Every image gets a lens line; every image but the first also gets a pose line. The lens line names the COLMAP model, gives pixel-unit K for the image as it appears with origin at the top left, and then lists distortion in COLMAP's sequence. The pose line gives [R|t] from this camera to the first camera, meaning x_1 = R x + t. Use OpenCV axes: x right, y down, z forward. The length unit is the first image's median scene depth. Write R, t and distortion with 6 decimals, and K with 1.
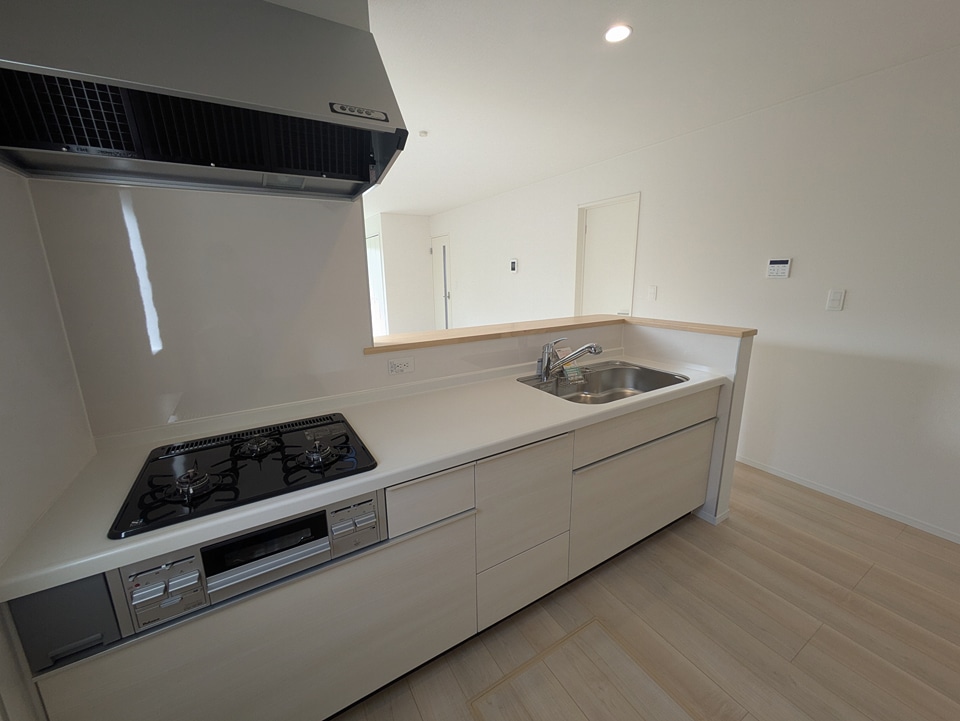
lens RADIAL K [[381.0, 0, 477.3], [0, 381.0, 358.2], [0, 0, 1]] dist [-0.015051, 0.007614]
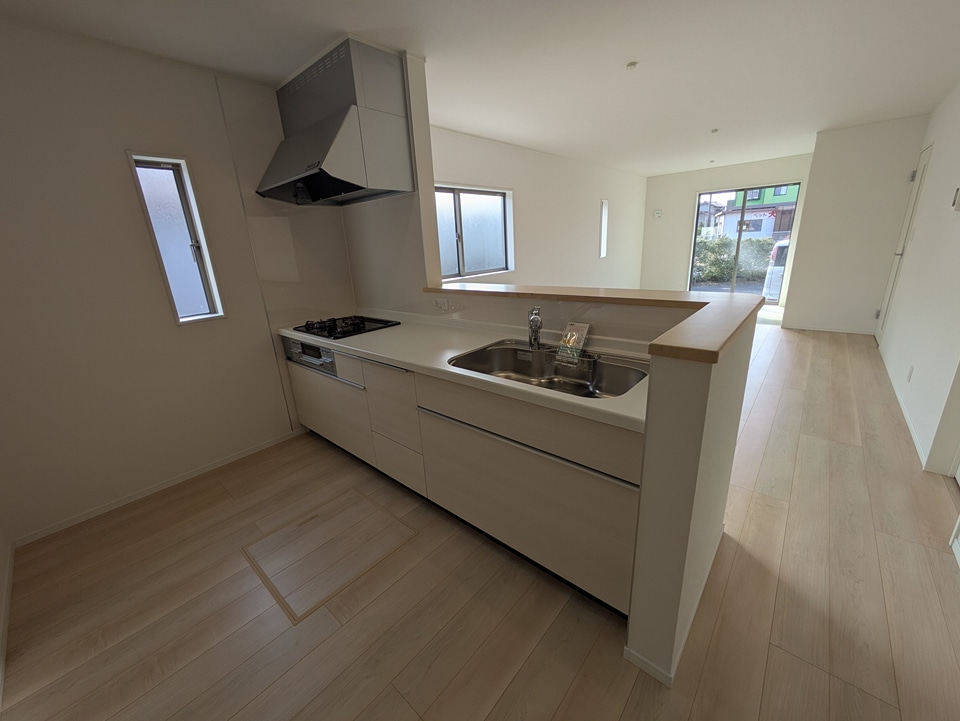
lens RADIAL K [[381.0, 0, 477.3], [0, 381.0, 358.2], [0, 0, 1]] dist [-0.015051, 0.007614]
pose [[0.299711, 0.275490, -0.913388, 1.273439], [-0.160219, 0.958337, 0.236474, -0.152956], [0.940480, 0.075468, 0.331363, 0.714489]]
